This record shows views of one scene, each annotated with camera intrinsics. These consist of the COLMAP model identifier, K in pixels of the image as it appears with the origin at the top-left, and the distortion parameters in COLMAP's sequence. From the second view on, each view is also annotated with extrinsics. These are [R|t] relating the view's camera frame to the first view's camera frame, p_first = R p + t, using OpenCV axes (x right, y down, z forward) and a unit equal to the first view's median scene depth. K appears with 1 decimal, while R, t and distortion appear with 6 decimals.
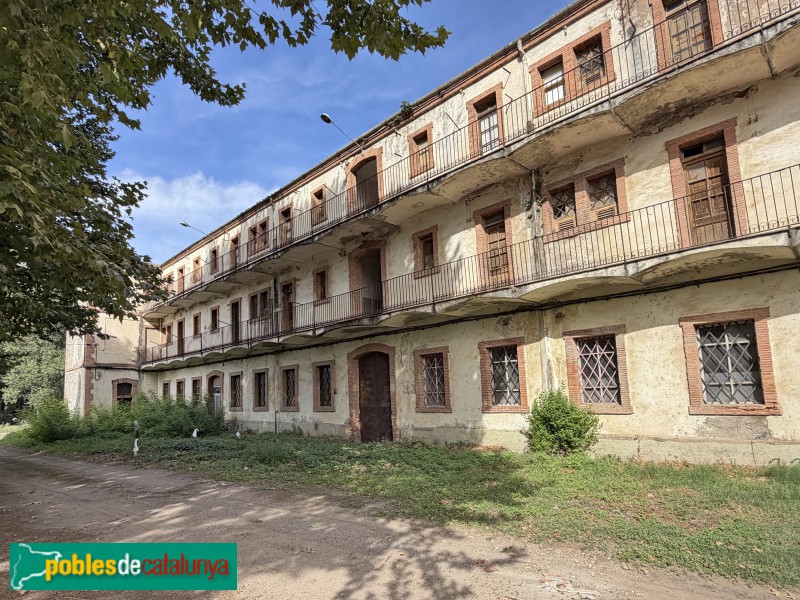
lens RADIAL K [[605.5, 0, 400.0], [0, 605.5, 300.0], [0, 0, 1]] dist [0.003247, -0.000576]
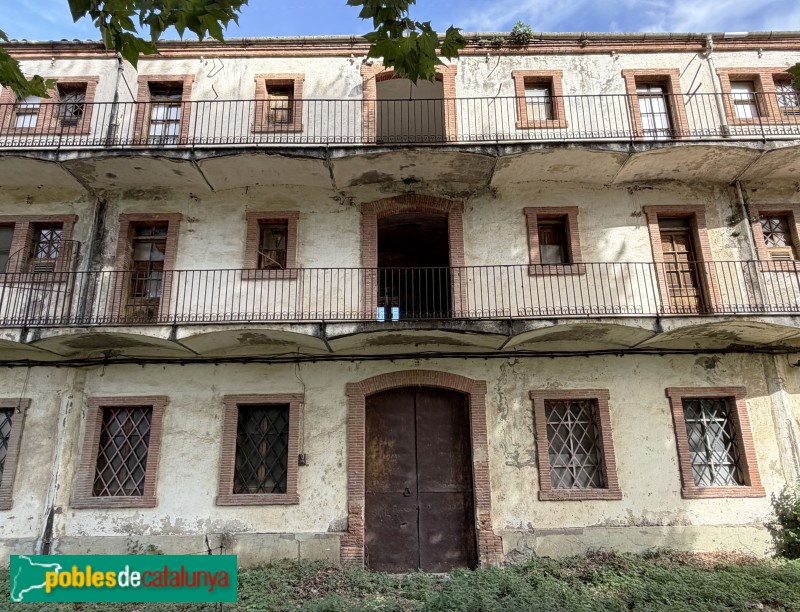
lens RADIAL K [[623.3, 0, 400.0], [0, 623.3, 243.6], [0, 0, 1]] dist [-0.001103, -0.001413]
pose [[0.606013, 0.293819, 0.739202, -0.556868], [-0.125364, 0.952946, -0.276002, 0.132229], [-0.785514, 0.074591, 0.614332, 0.721563]]
